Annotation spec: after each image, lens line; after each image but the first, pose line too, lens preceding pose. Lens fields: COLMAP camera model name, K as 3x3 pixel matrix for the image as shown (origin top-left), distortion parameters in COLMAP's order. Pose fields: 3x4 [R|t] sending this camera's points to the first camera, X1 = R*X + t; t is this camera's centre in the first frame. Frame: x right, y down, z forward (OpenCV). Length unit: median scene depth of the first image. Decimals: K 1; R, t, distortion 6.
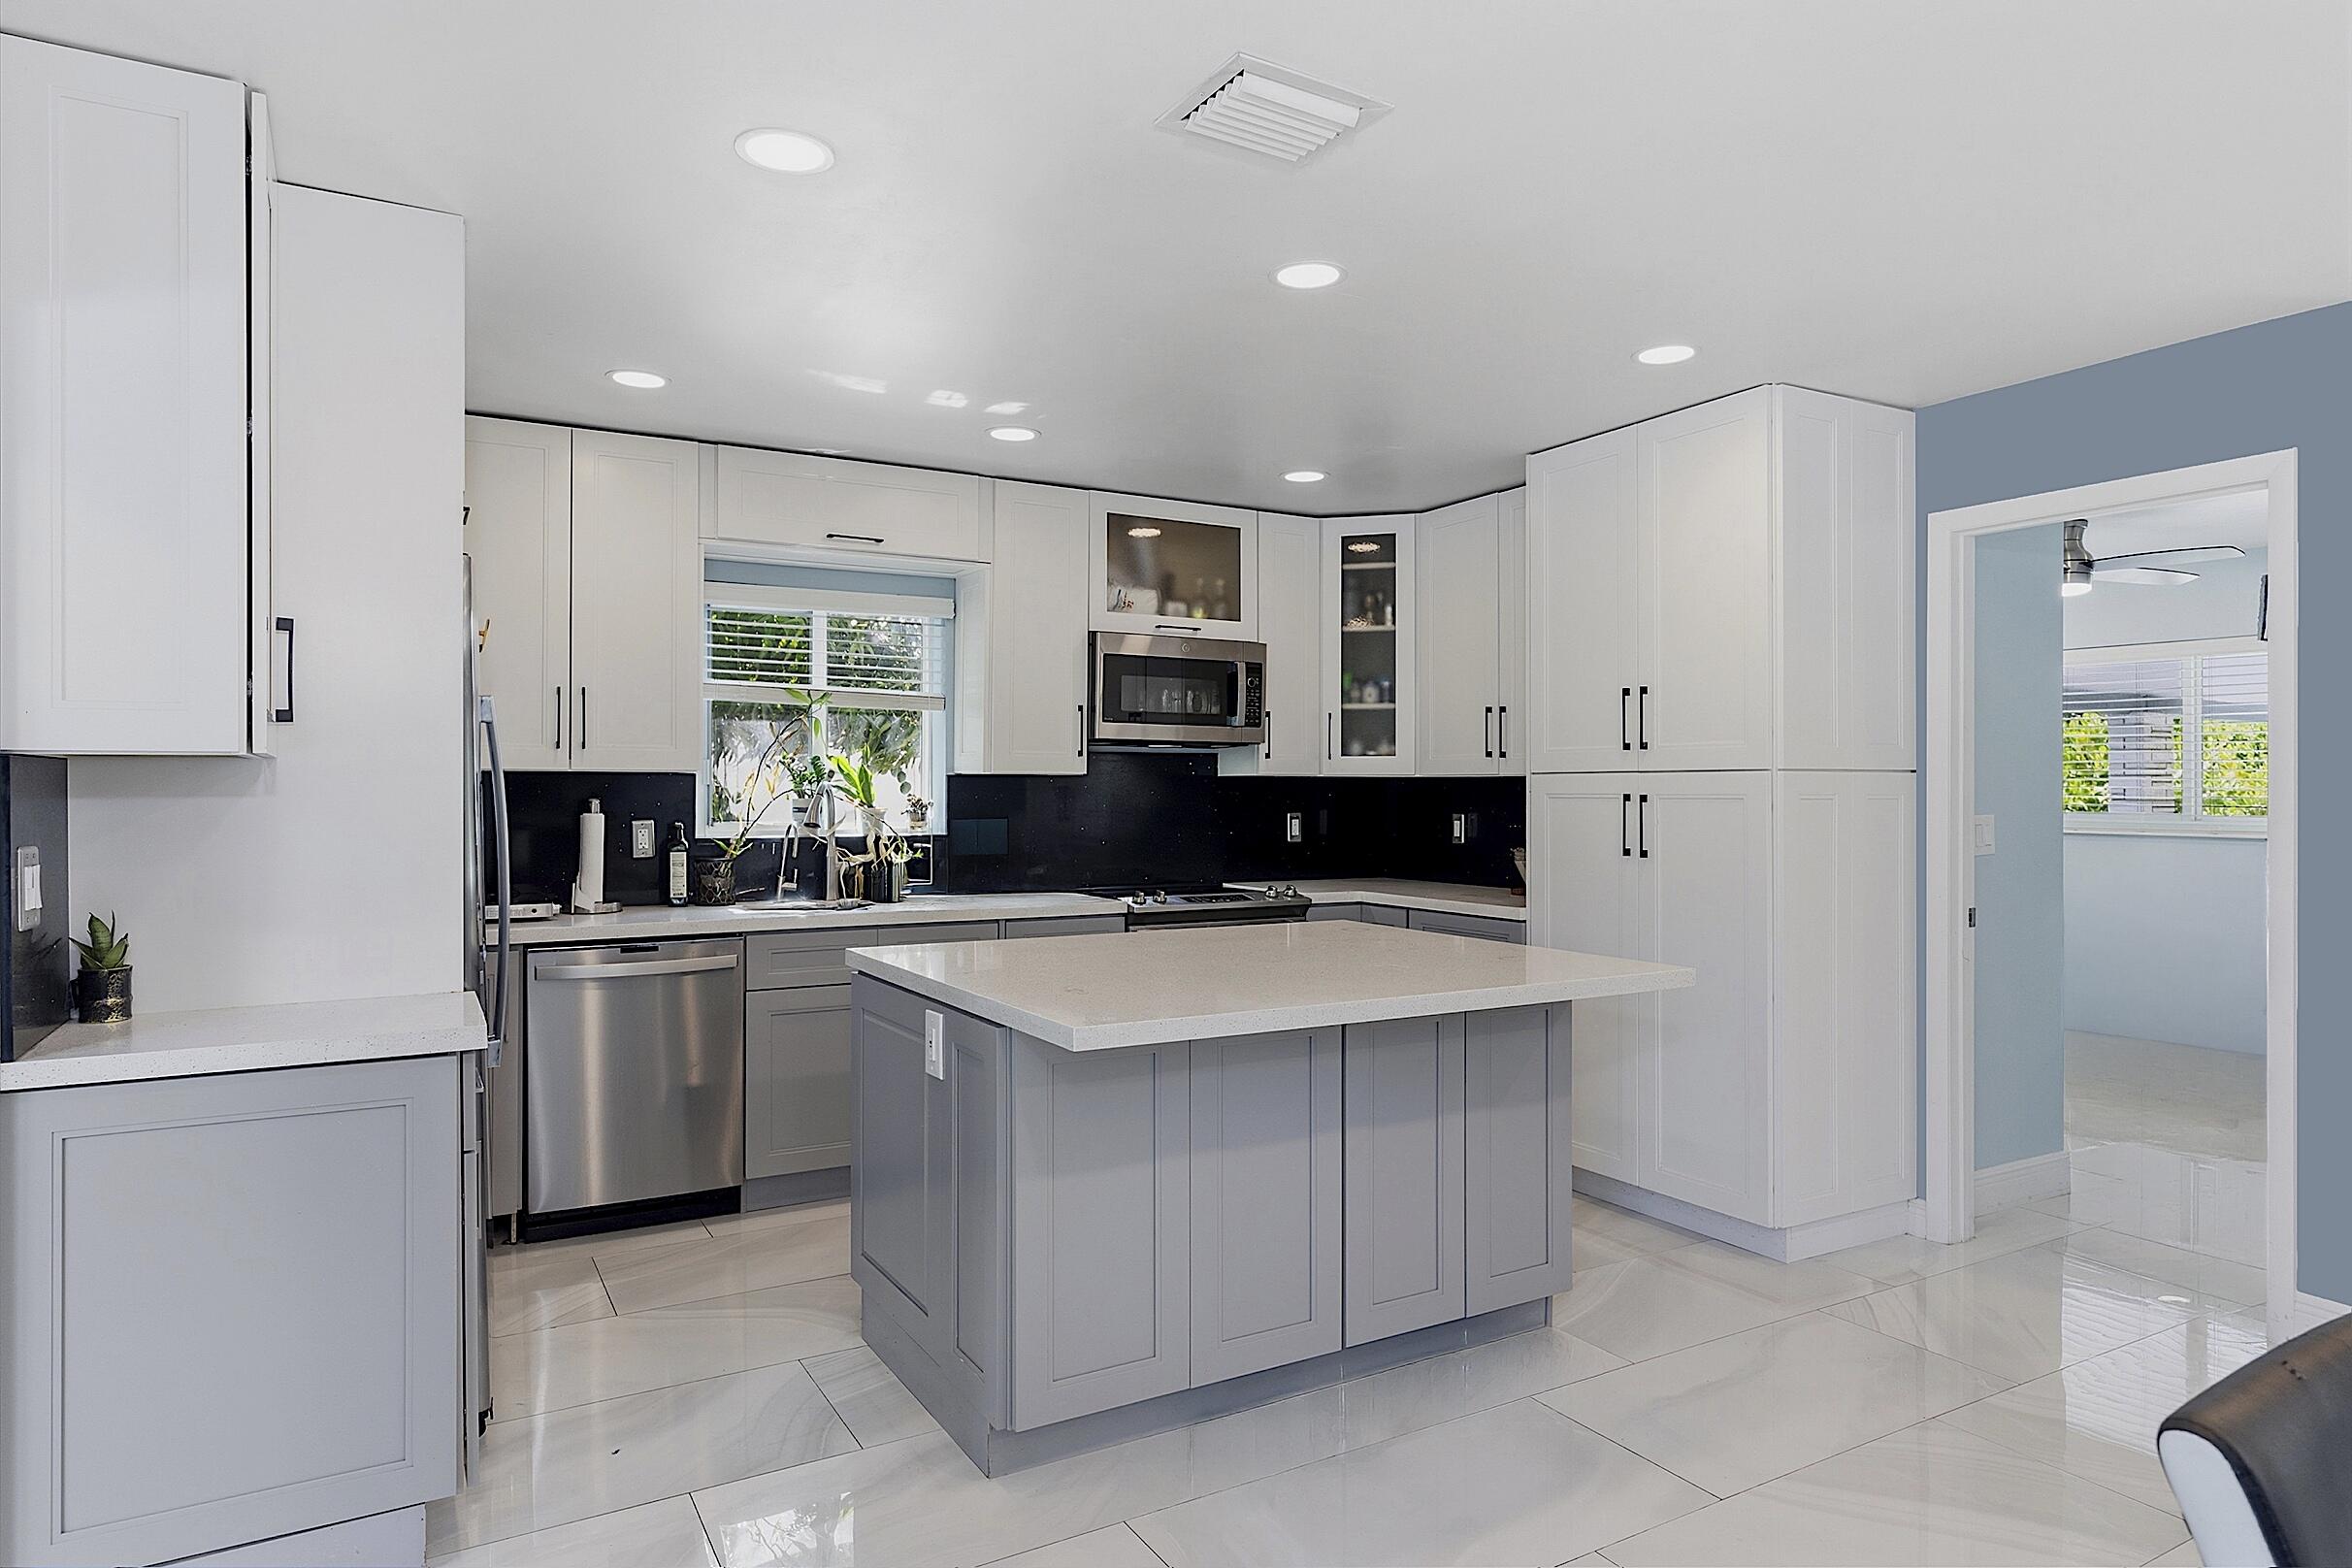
lens RADIAL K [[1375.2, 0, 1173.7], [0, 1375.2, 791.7], [0, 0, 1]] dist [-0.001913, -0.000014]
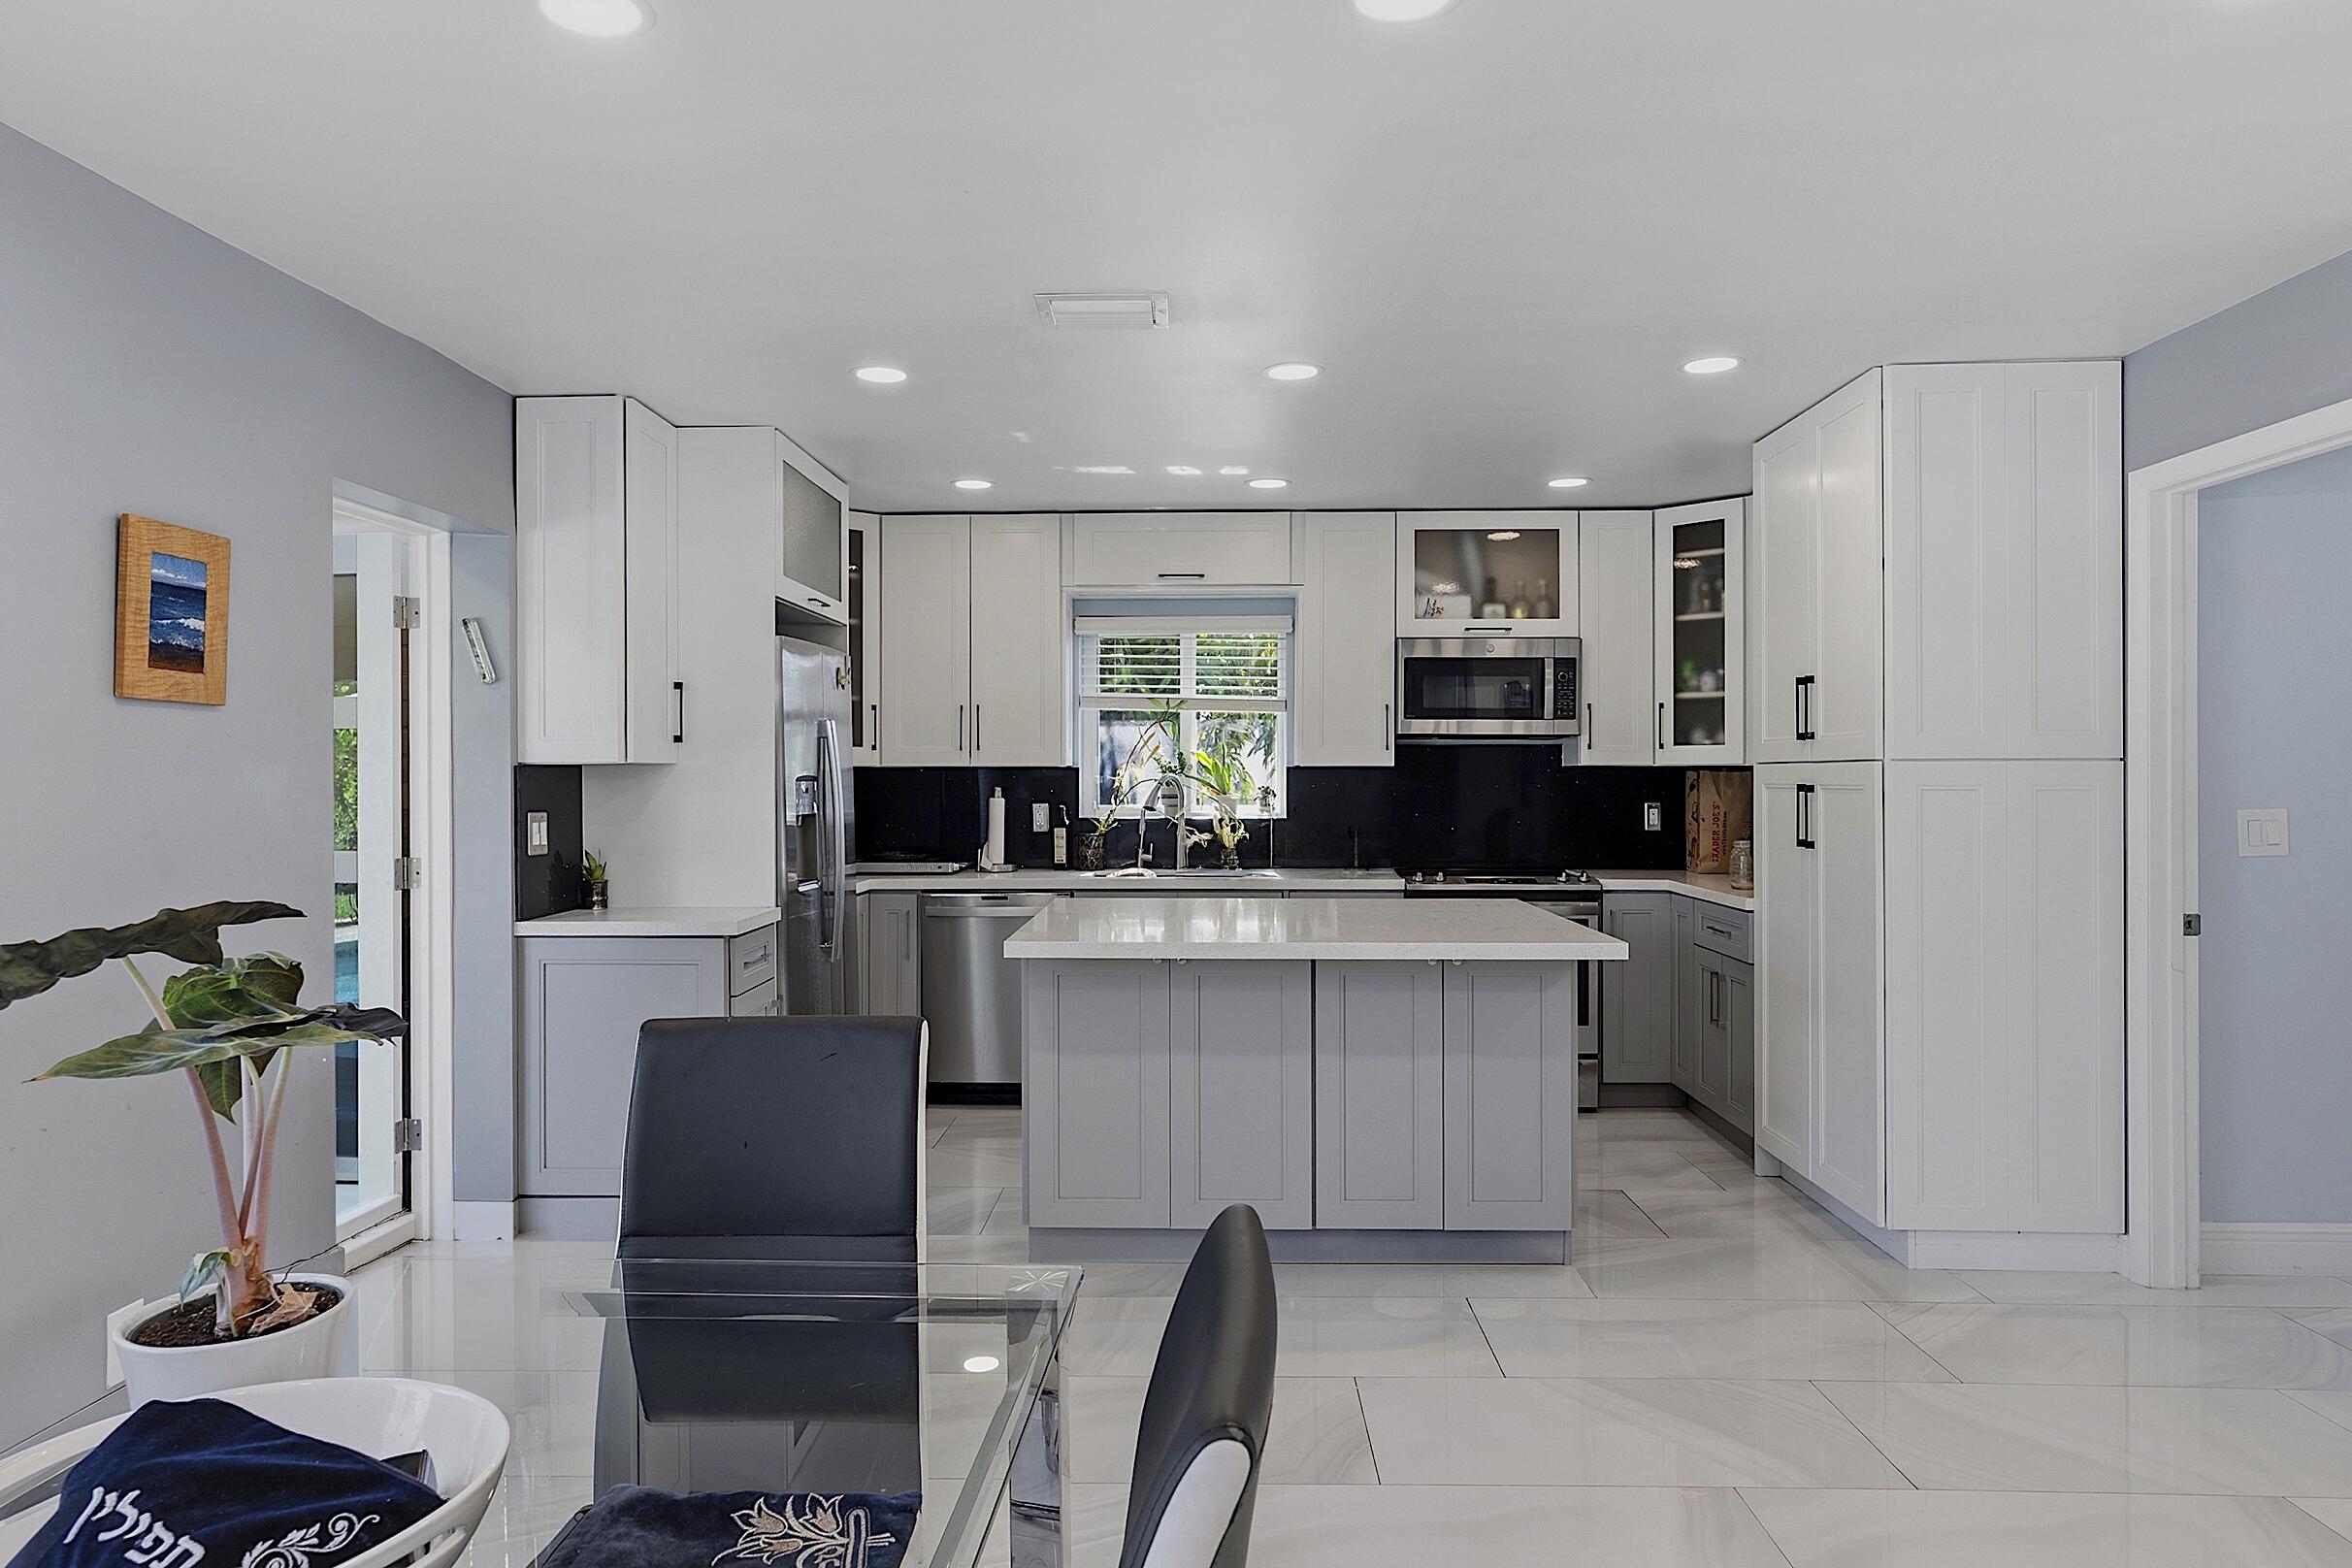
lens RADIAL K [[1486.2, 0, 1169.1], [0, 1486.2, 787.2], [0, 0, 1]] dist [0.004972, -0.001571]
pose [[0.848940, 0.001904, -0.528486, 0.421760], [0.000967, 0.999986, 0.005155, -0.001765], [0.528489, -0.004887, 0.848926, -0.124717]]
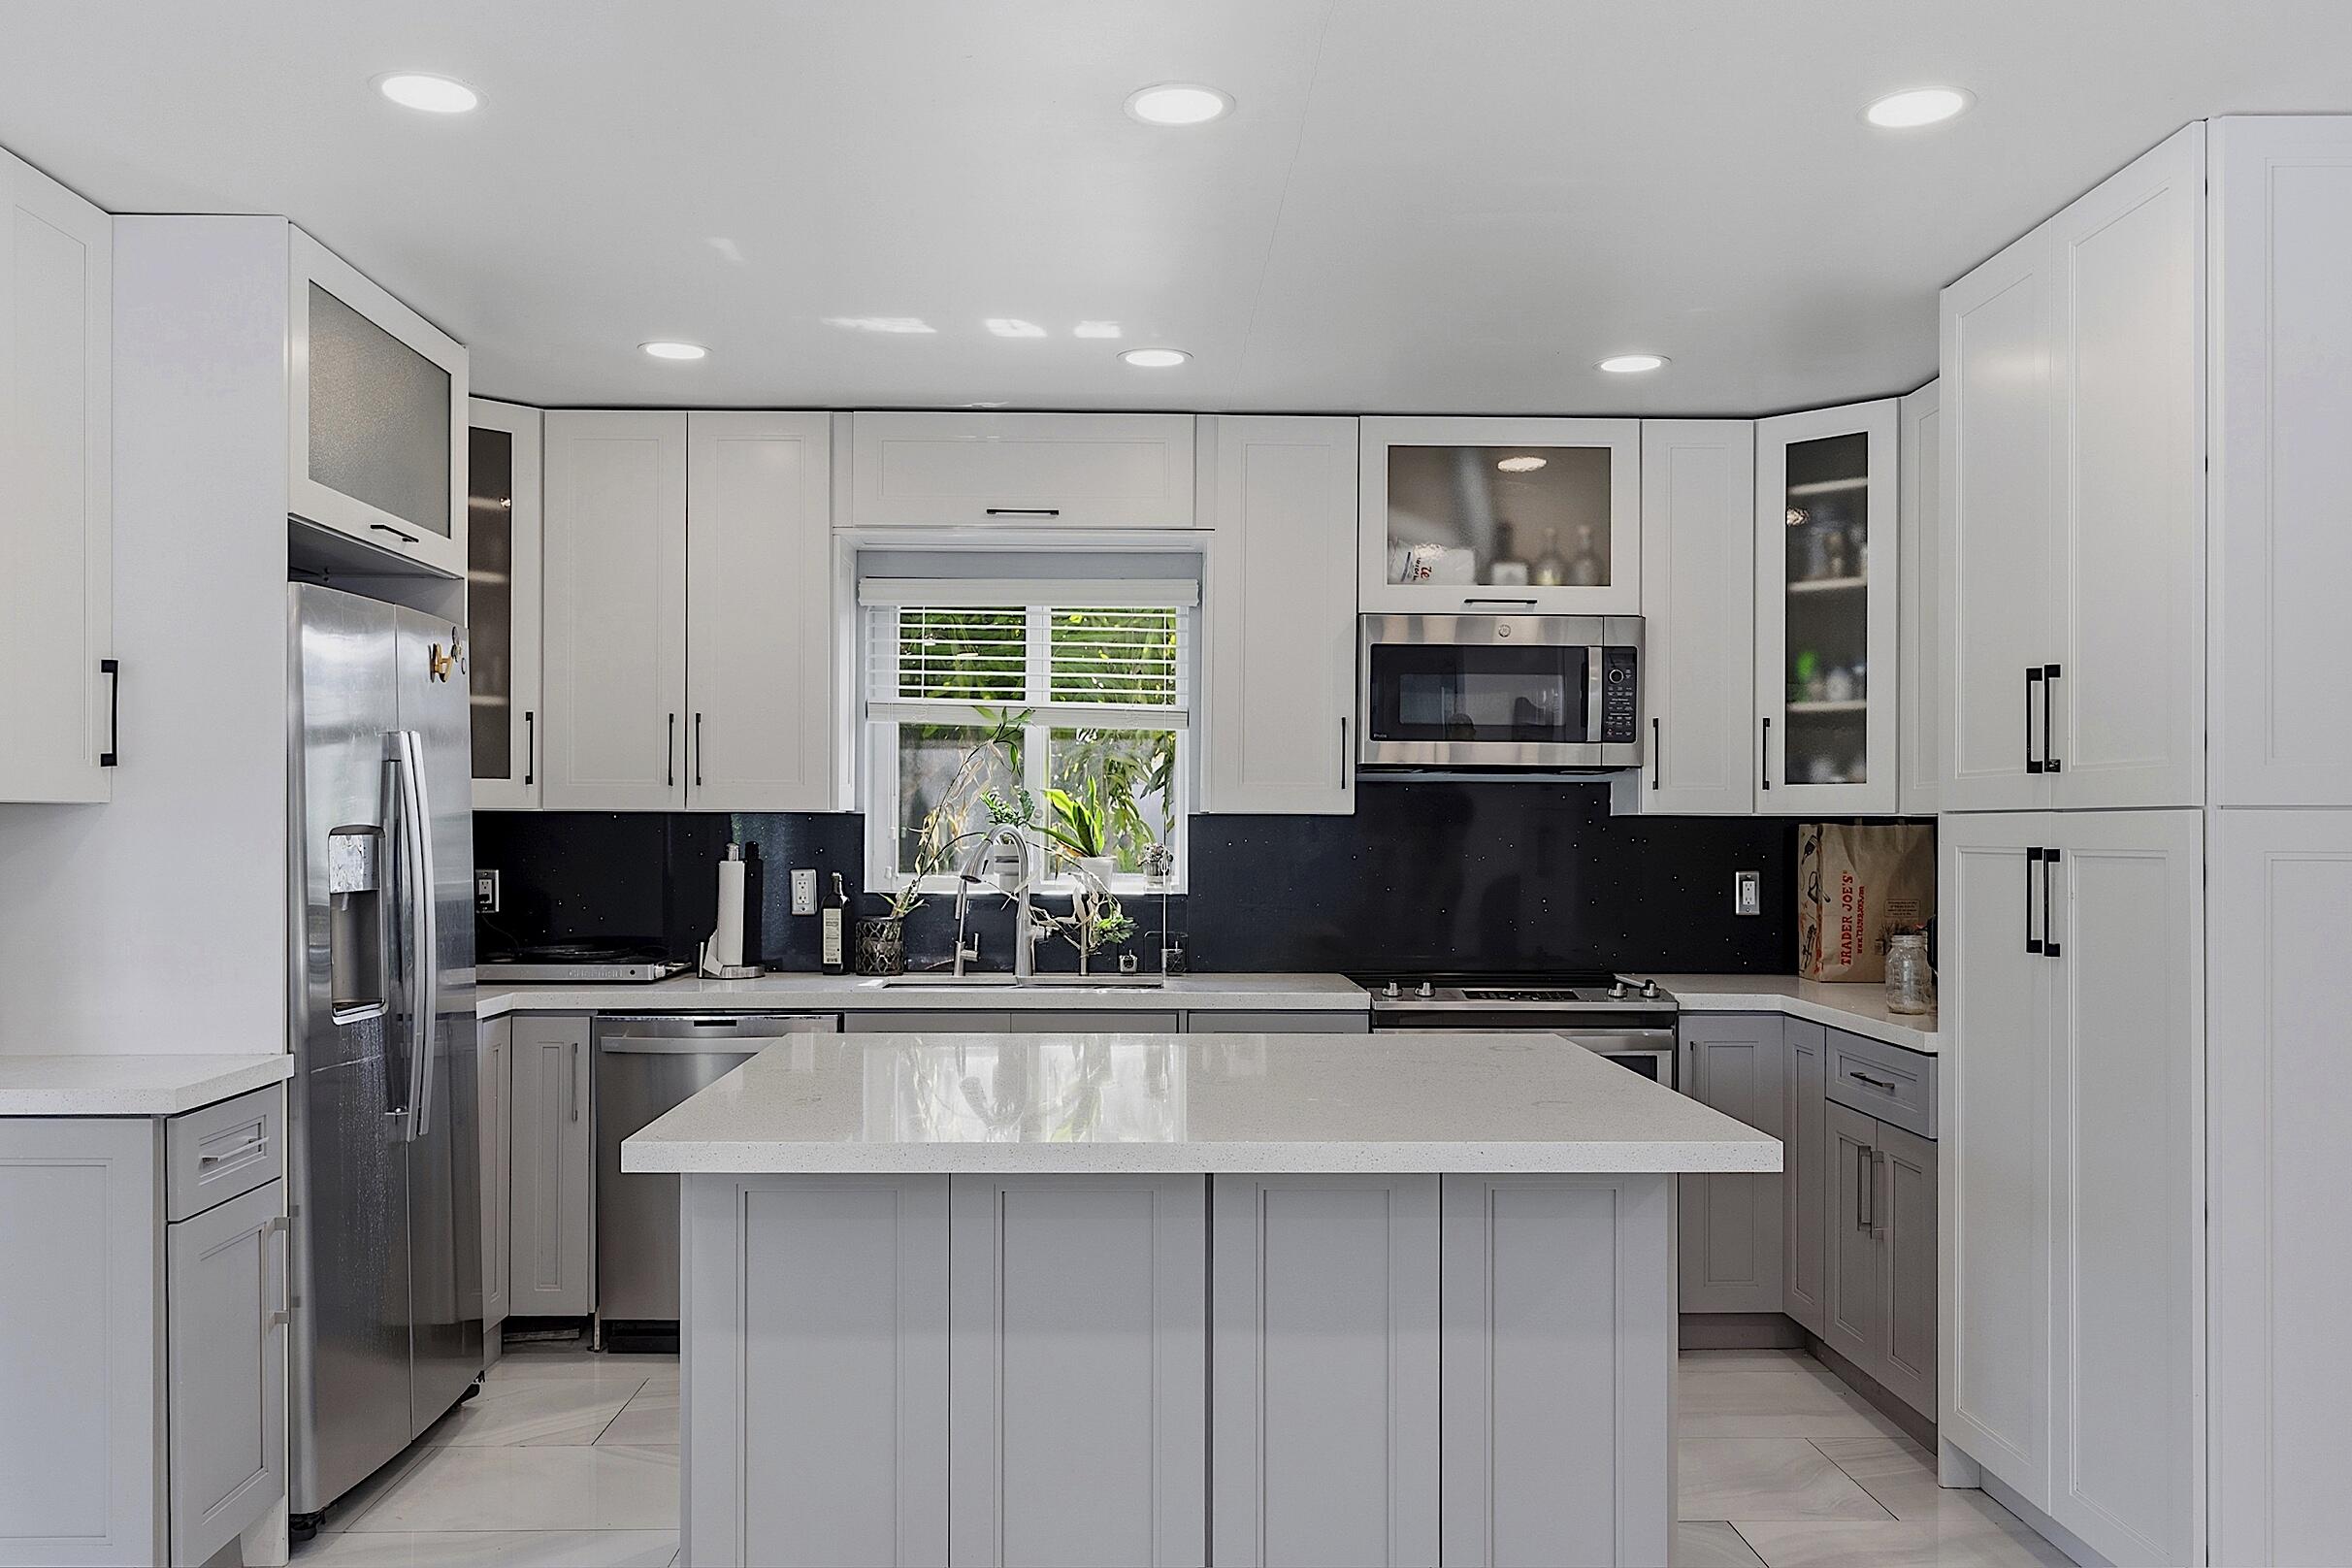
lens RADIAL K [[1915.7, 0, 1170.5], [0, 1915.7, 839.0], [0, 0, 1]] dist [0.028213, -0.001506]
pose [[0.876748, 0.005278, -0.480921, 0.334259], [-0.003576, 0.999984, 0.004455, -0.003577], [0.480936, -0.002186, 0.876753, 0.077524]]
